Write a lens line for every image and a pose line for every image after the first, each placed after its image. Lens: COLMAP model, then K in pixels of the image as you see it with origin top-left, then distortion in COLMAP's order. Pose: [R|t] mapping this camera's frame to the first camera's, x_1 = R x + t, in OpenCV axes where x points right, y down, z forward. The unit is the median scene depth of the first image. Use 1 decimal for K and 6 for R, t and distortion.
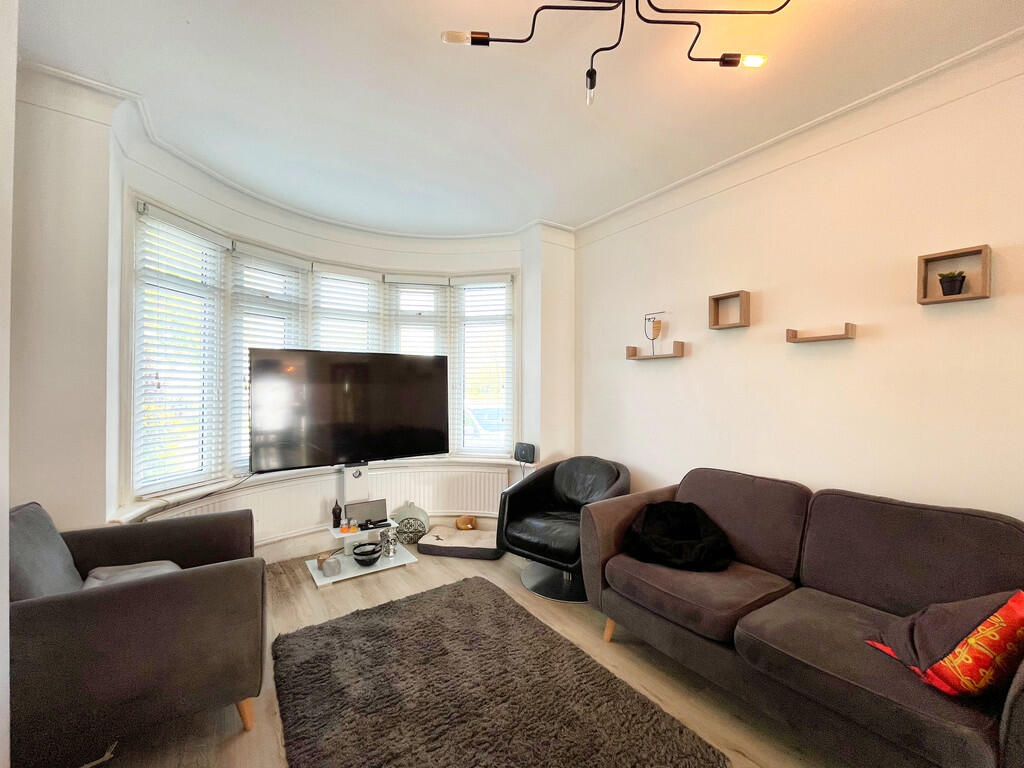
lens RADIAL K [[413.4, 0, 506.9], [0, 413.4, 387.8], [0, 0, 1]] dist [-0.009596, -0.000153]
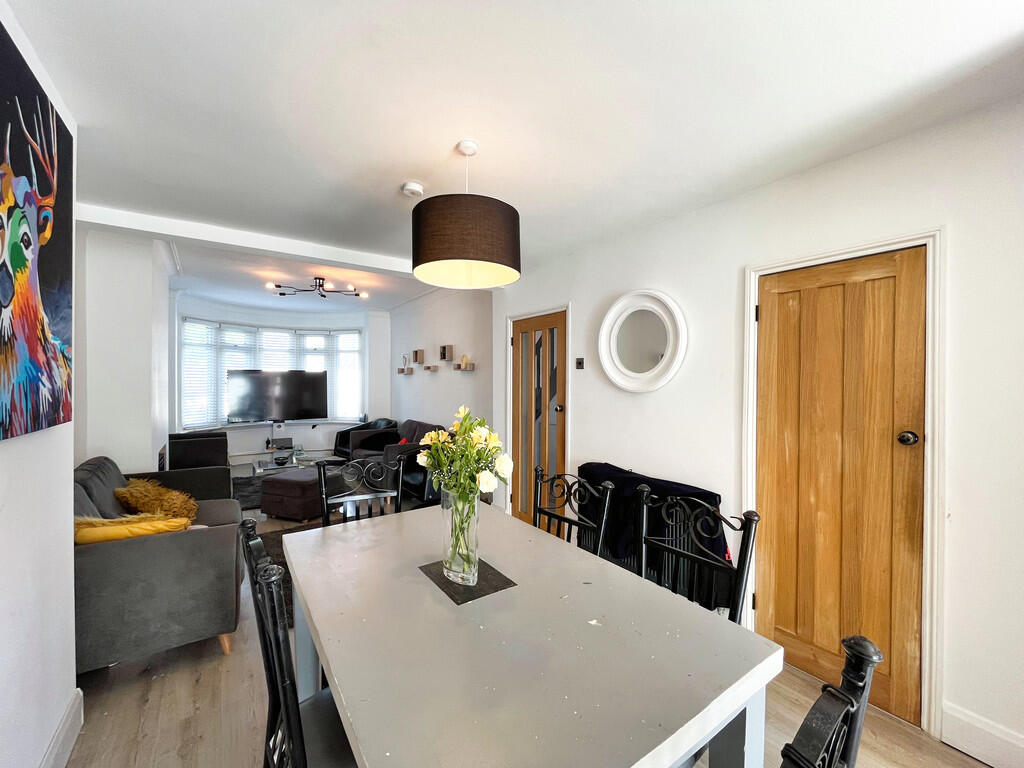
lens RADIAL K [[413.4, 0, 510.7], [0, 413.4, 383.8], [0, 0, 1]] dist [-0.009596, -0.000153]
pose [[0.999938, -0.006914, 0.008779, 0.766083], [0.006878, 0.999968, 0.004151, -0.014721], [-0.008807, -0.004090, 0.999953, -1.072857]]
